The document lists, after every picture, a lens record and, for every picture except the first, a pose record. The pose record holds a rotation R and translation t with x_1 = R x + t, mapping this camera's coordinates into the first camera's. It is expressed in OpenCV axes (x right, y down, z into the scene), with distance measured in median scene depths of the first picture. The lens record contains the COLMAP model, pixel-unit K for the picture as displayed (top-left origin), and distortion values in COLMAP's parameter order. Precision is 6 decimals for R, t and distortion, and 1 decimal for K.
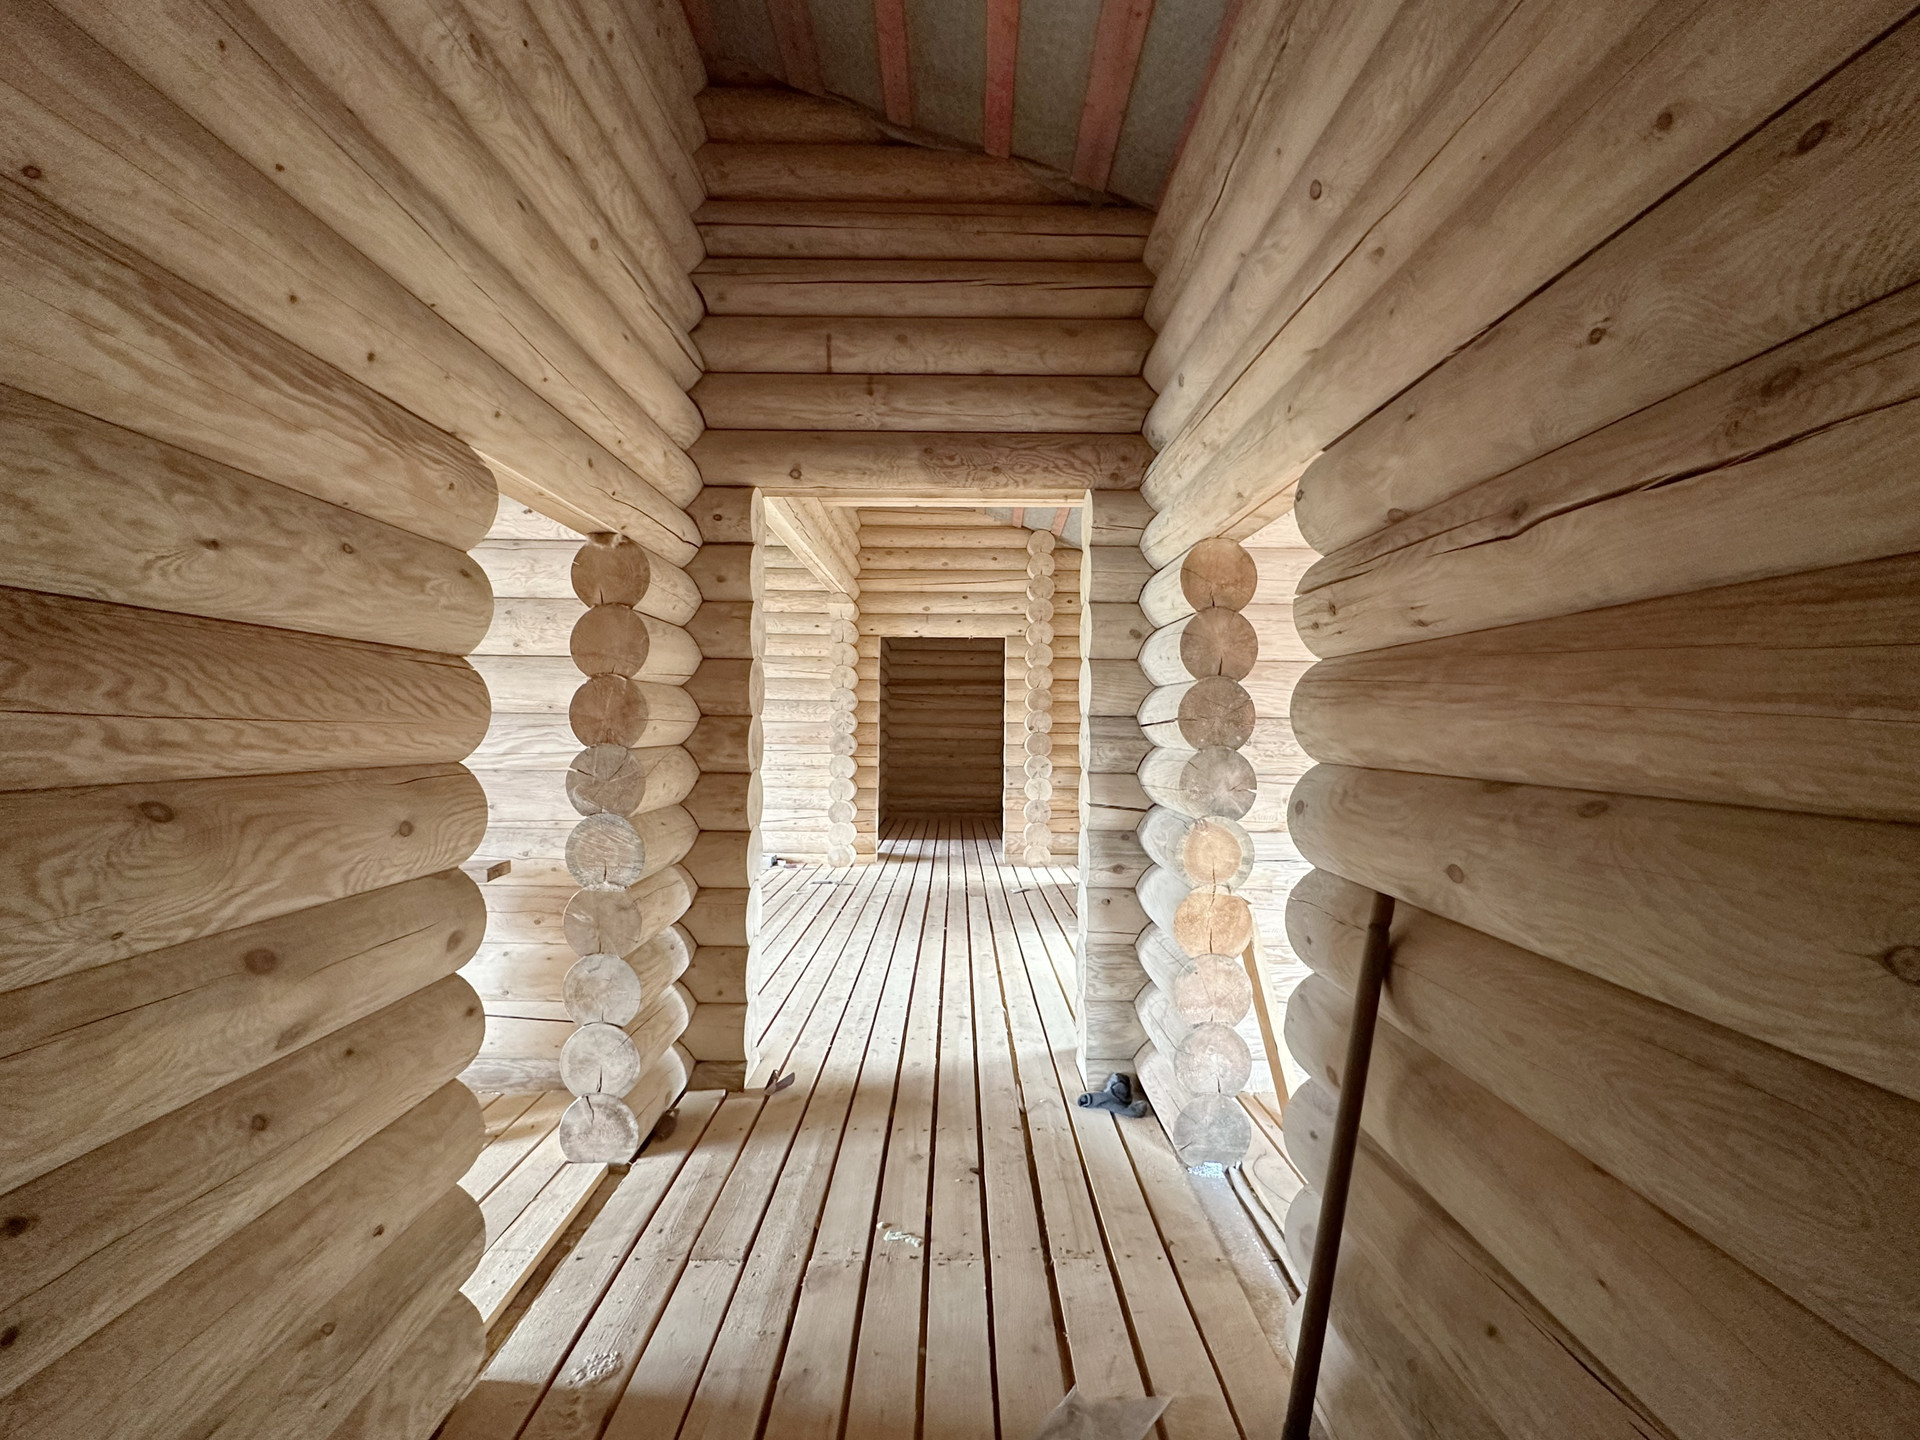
lens RADIAL K [[763.8, 0, 963.4], [0, 763.8, 726.1], [0, 0, 1]] dist [0.001241, -0.000357]
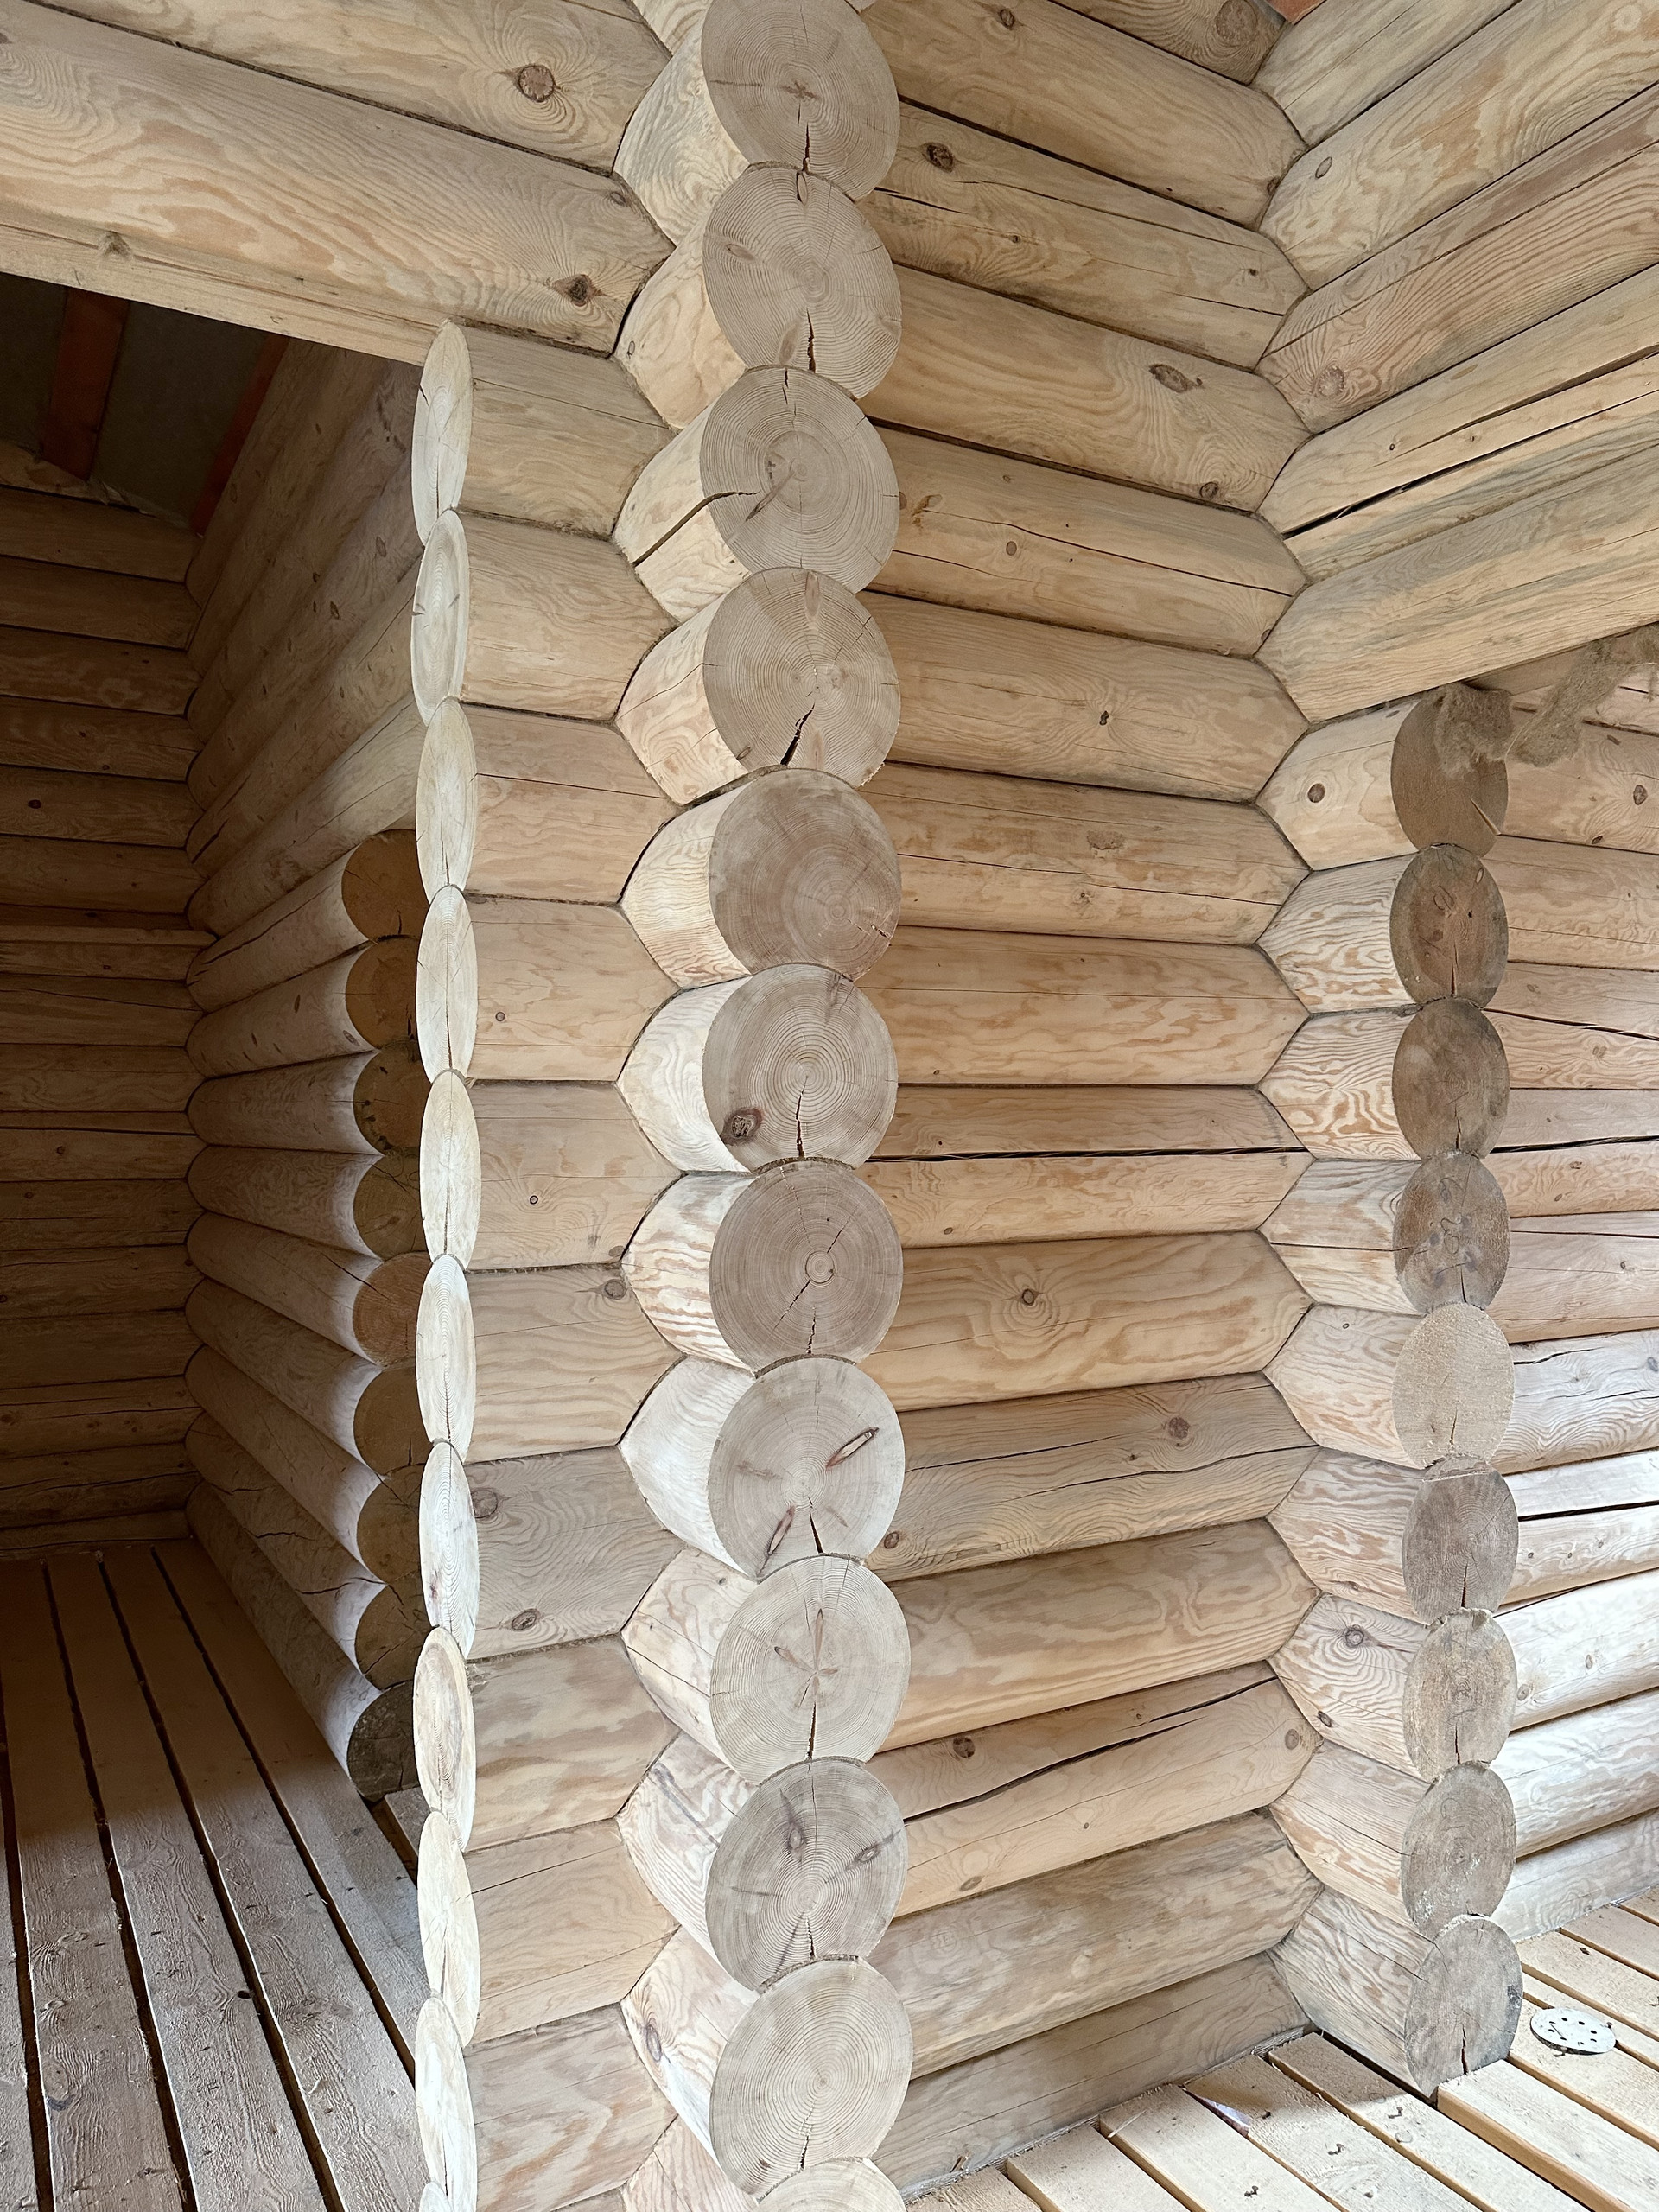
lens RADIAL K [[1585.4, 0, 838.5], [0, 1585.4, 1107.2], [0, 0, 1]] dist [0.103438, -0.121997]
pose [[0.883669, 0.004091, 0.468095, -0.007476], [0.000623, 0.999951, -0.009914, 0.002637], [-0.468113, 0.009052, 0.883622, 0.773540]]
